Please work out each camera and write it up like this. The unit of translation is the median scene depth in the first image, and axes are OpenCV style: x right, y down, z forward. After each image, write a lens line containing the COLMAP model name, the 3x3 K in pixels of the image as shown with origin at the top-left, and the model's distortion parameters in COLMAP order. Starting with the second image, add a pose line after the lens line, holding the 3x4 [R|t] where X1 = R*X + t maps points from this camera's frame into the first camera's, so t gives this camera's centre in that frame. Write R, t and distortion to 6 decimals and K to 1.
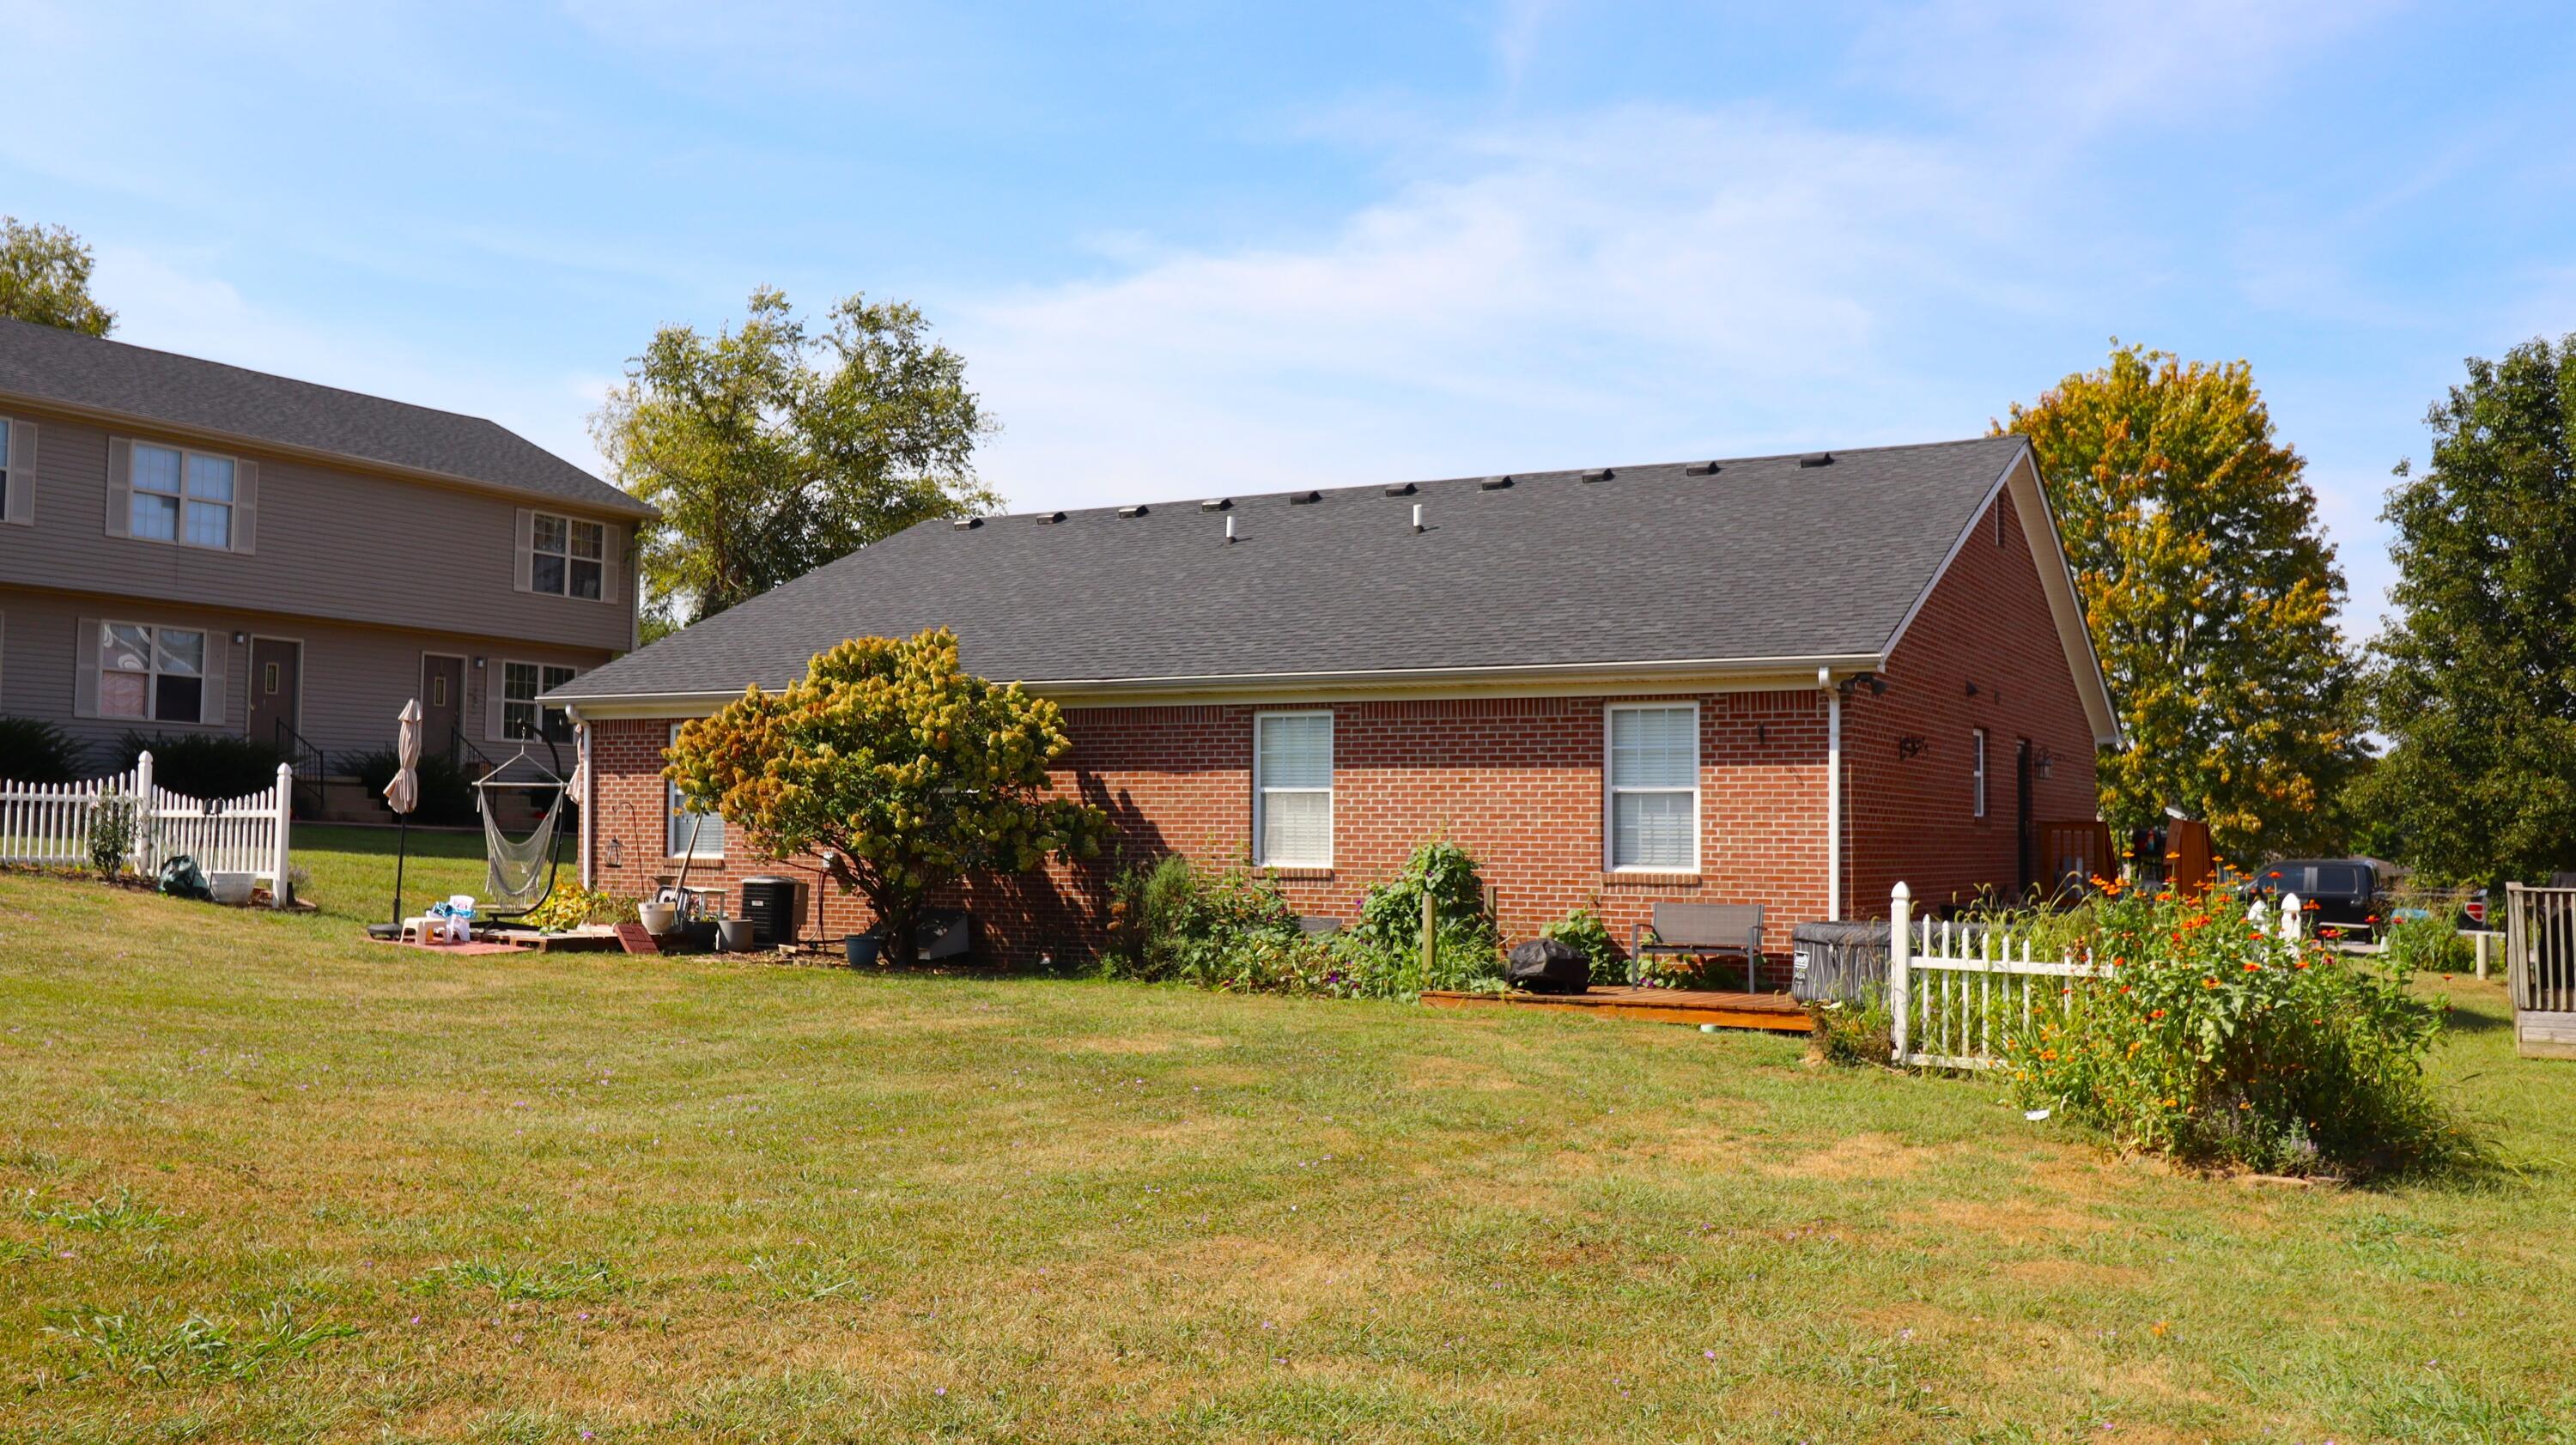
lens RADIAL K [[2388.5, 0, 1287.8], [0, 2388.5, 720.5], [0, 0, 1]] dist [0.027493, 0.000000]
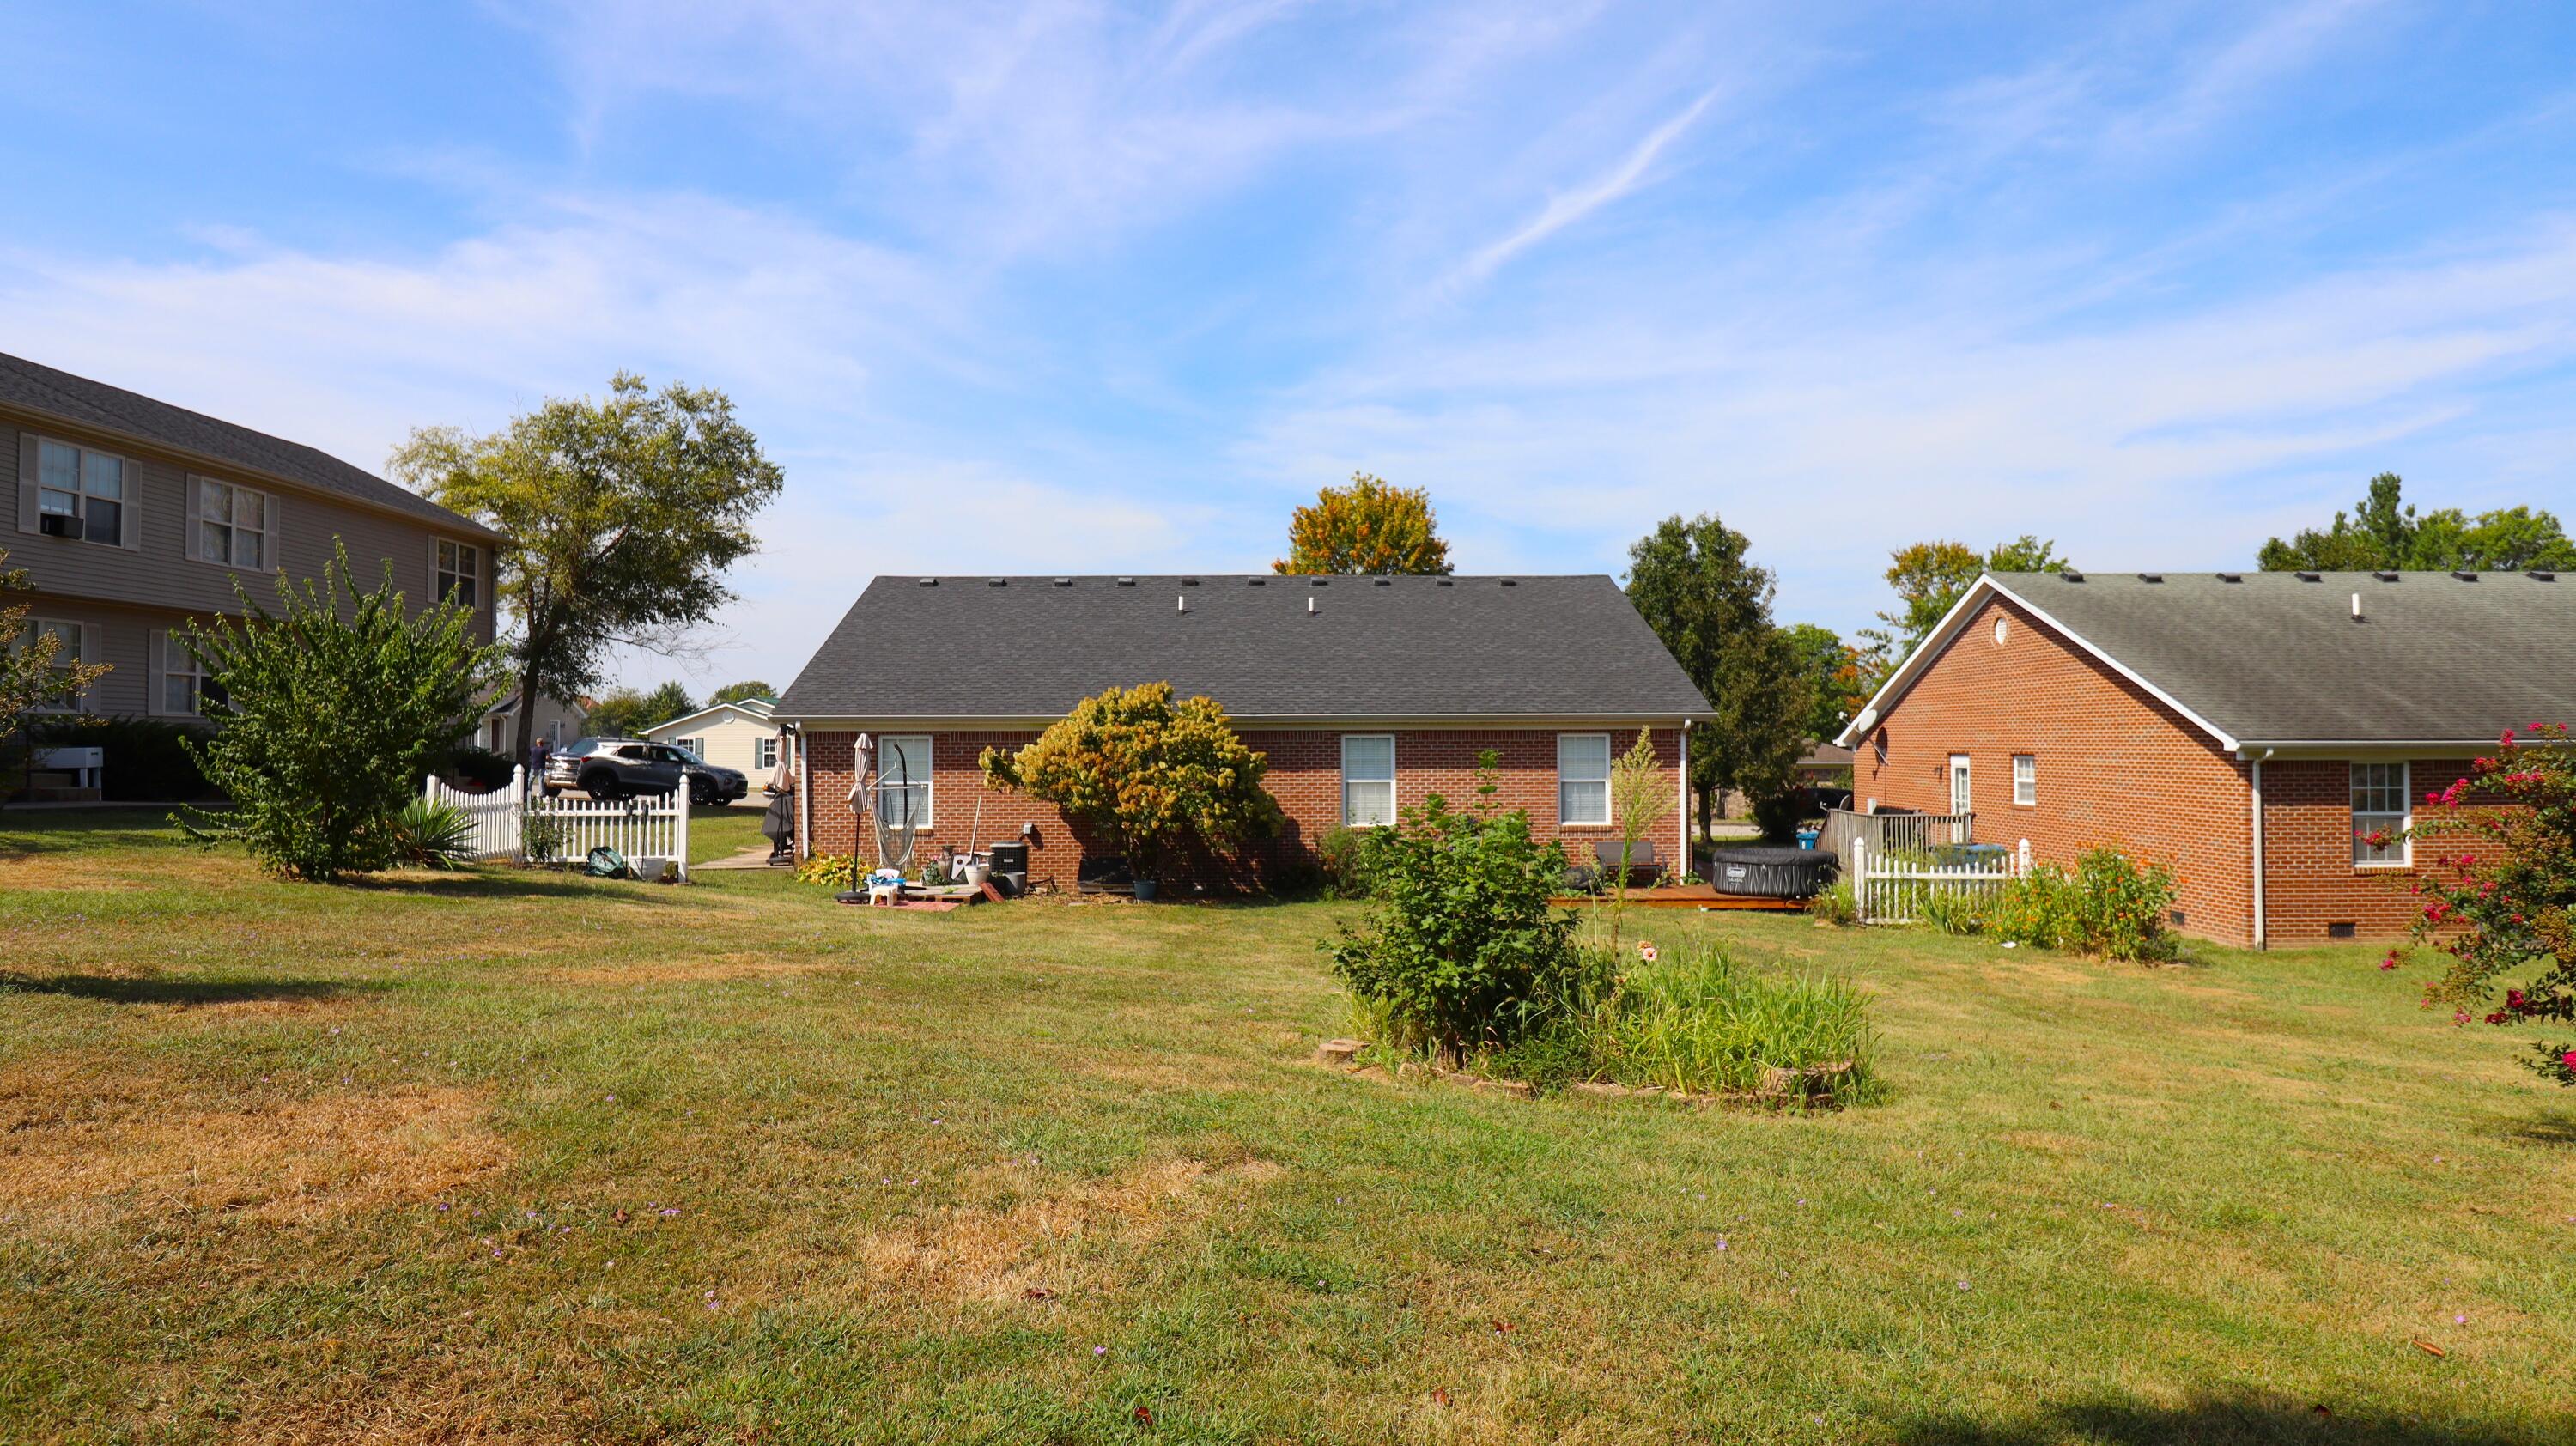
lens RADIAL K [[1720.0, 0, 1288.2], [0, 1720.0, 712.8], [0, 0, 1]] dist [-0.018053, 0.003598]
pose [[0.829391, -0.004665, 0.558649, -0.621768], [-0.020820, 0.999012, 0.039251, -0.056539], [-0.558280, -0.044186, 0.828475, 0.018808]]
